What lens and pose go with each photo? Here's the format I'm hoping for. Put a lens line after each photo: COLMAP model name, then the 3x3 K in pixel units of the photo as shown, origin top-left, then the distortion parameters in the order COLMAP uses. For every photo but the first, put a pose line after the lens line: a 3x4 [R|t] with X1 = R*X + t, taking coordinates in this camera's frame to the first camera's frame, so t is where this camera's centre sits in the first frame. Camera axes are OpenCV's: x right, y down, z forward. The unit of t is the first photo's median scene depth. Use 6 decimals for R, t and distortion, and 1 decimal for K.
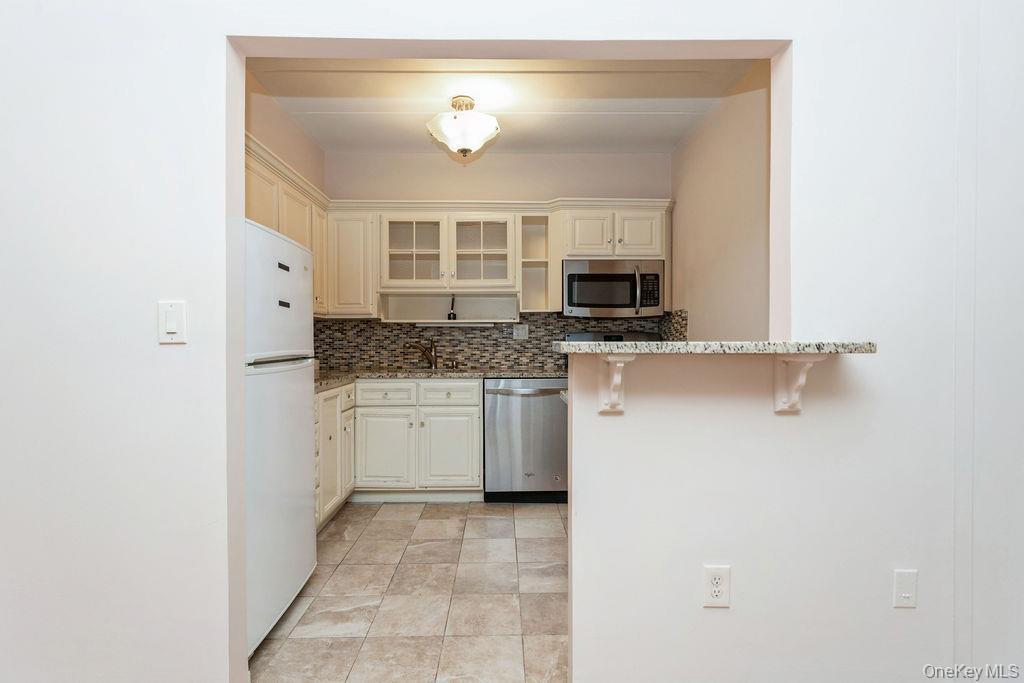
lens RADIAL K [[489.9, 0, 511.6], [0, 489.9, 339.0], [0, 0, 1]] dist [0.003478, 0.001068]
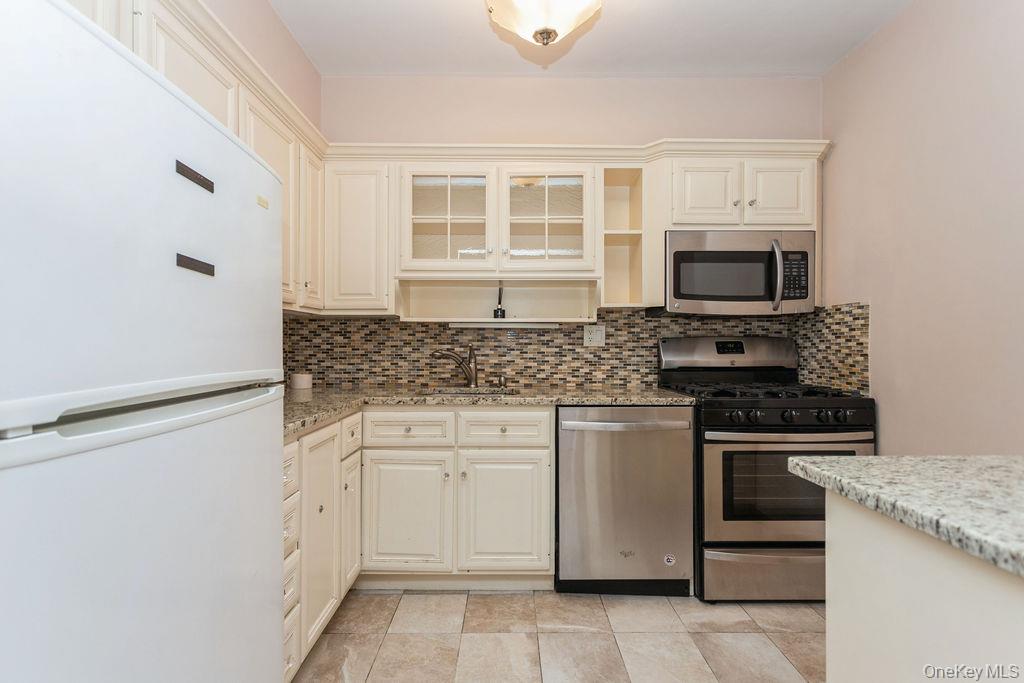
lens RADIAL K [[487.6, 0, 512.0], [0, 487.6, 341.5], [0, 0, 1]] dist [0.000368, 0.001262]
pose [[0.999916, 0.004455, -0.012210, -0.095877], [-0.004515, 0.999978, -0.004902, -0.002421], [0.012188, 0.004957, 0.999913, 0.300254]]
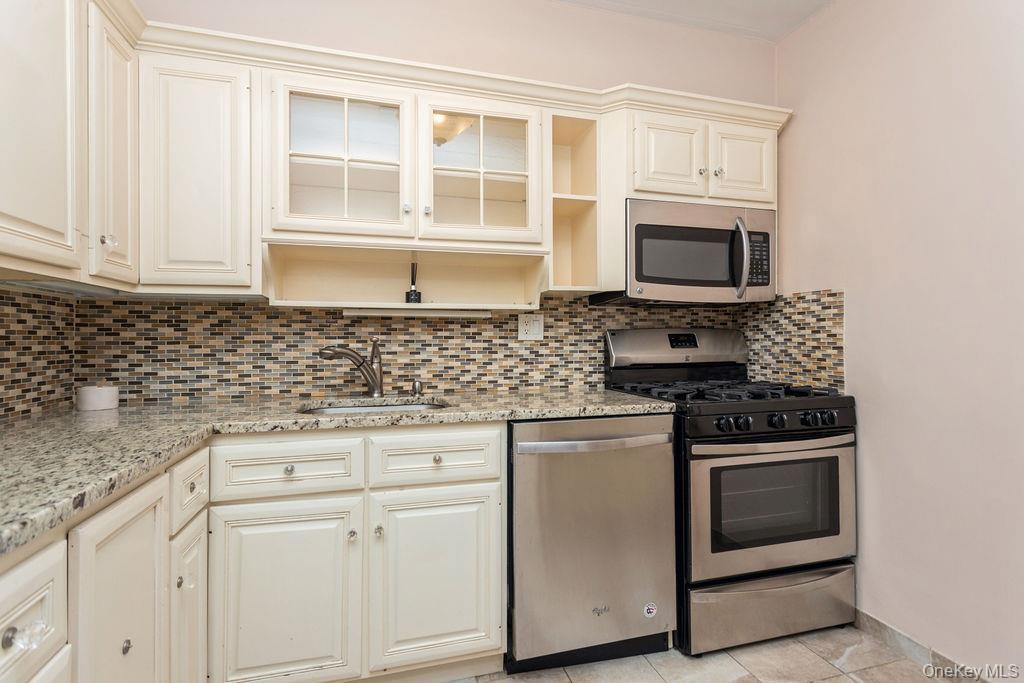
lens RADIAL K [[488.0, 0, 510.9], [0, 488.0, 335.9], [0, 0, 1]] dist [0.002675, 0.000690]
pose [[0.967057, 0.001149, 0.254558, -0.155798], [0.000775, 0.999972, -0.007459, -0.000176], [-0.254559, 0.007411, 0.967029, 0.467595]]
